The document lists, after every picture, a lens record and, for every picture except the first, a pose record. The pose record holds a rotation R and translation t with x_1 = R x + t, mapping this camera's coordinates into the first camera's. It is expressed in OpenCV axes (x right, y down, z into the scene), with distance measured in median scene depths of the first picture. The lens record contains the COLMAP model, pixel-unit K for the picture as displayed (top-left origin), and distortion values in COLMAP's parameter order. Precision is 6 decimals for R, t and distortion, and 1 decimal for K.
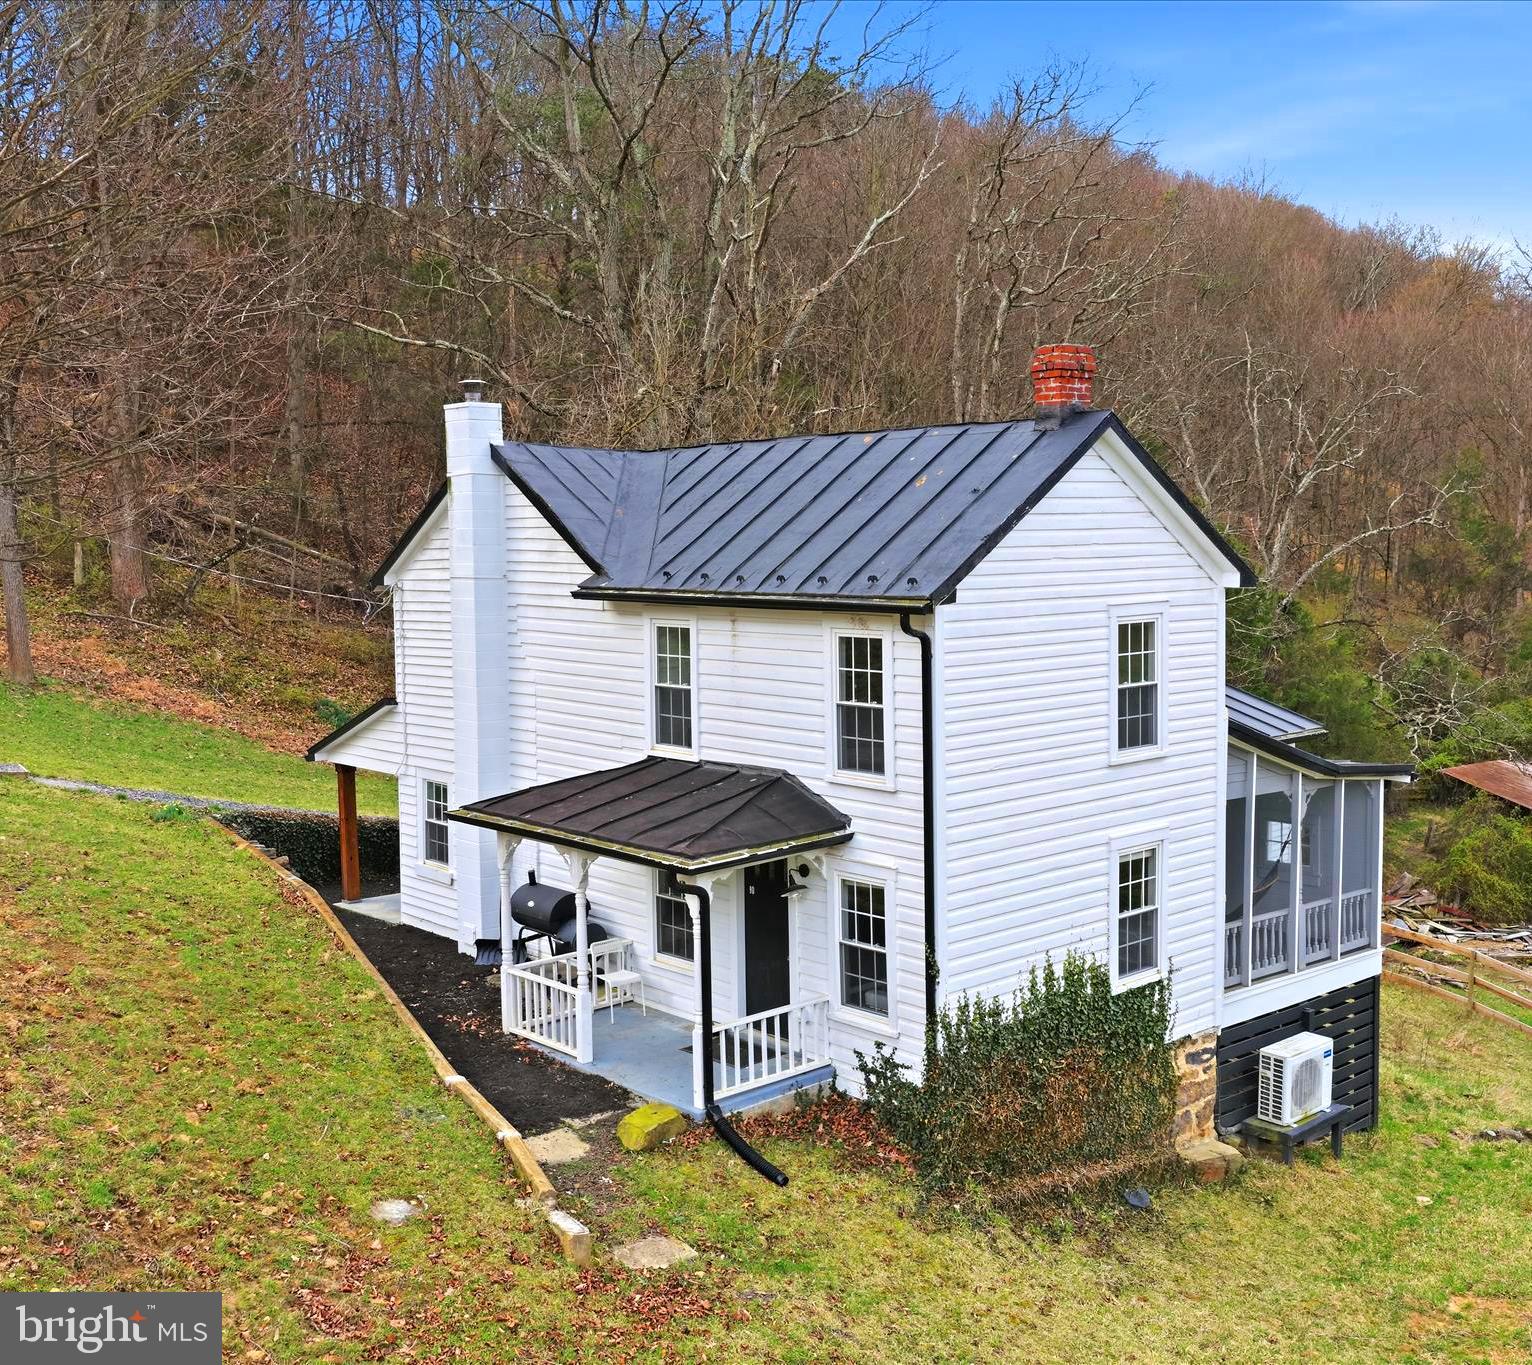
lens RADIAL K [[1684.9, 0, 872.1], [0, 1684.9, 701.2], [0, 0, 1]] dist [-0.007965, 0.000000]
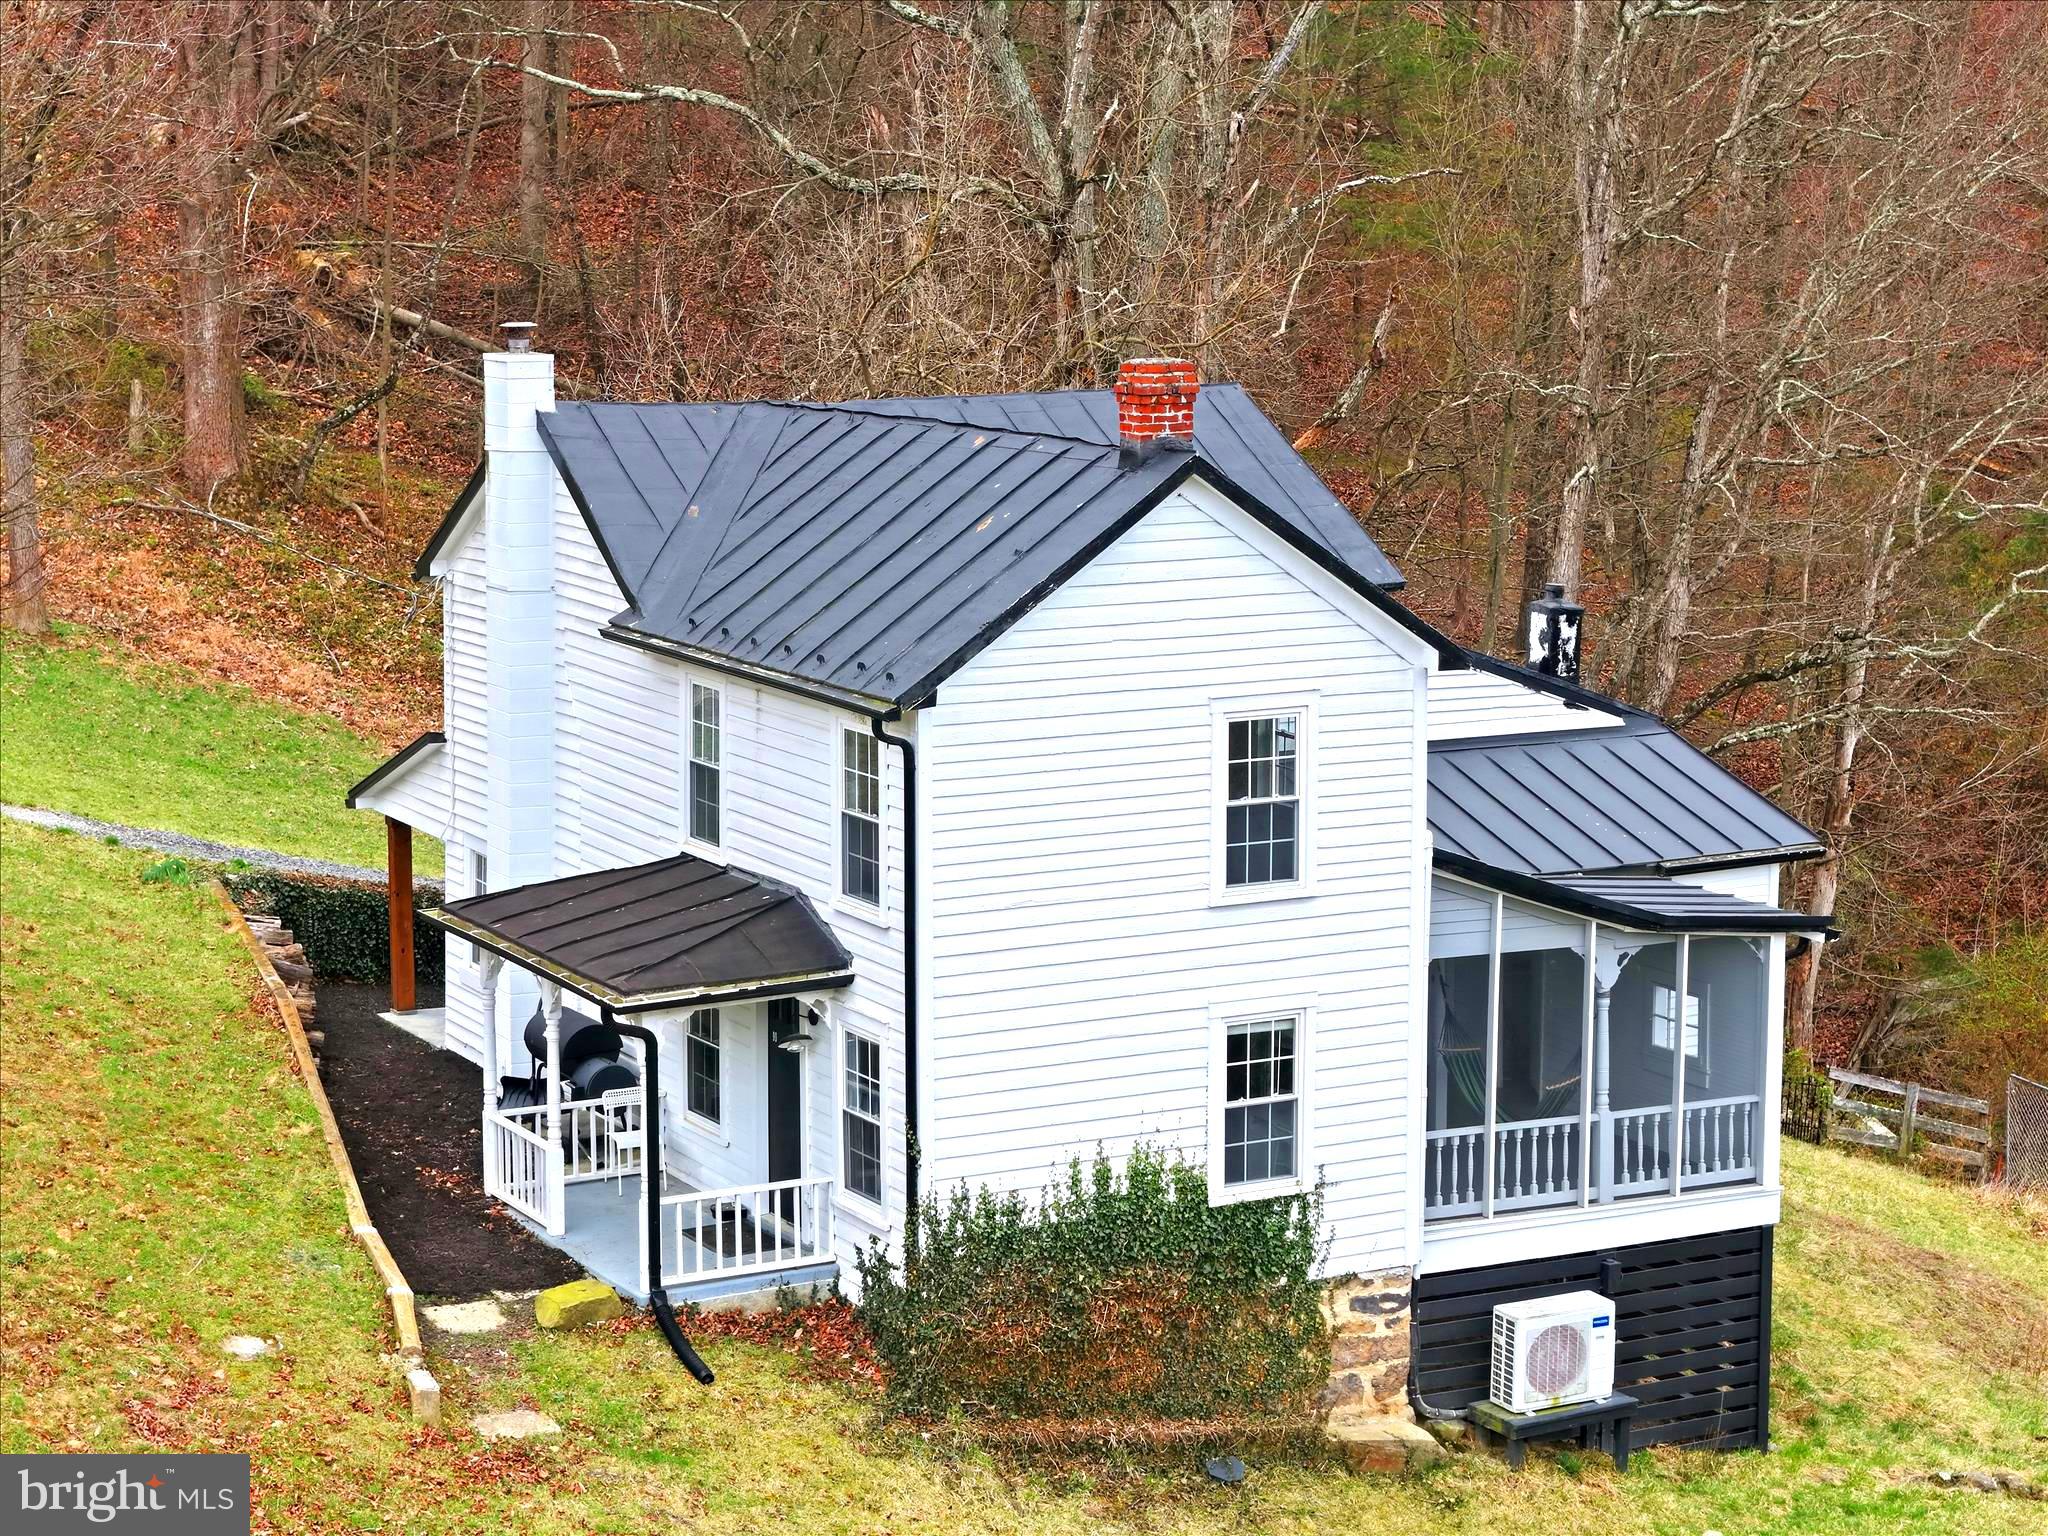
lens RADIAL K [[4302.4, 0, 1021.9], [0, 4302.4, 762.3], [0, 0, 1]] dist [-0.141488, 0.000000]
pose [[0.961231, 0.052118, -0.270775, 0.577852], [-0.037589, 0.997575, 0.058575, -0.136527], [0.273171, -0.046126, 0.960859, -0.882014]]
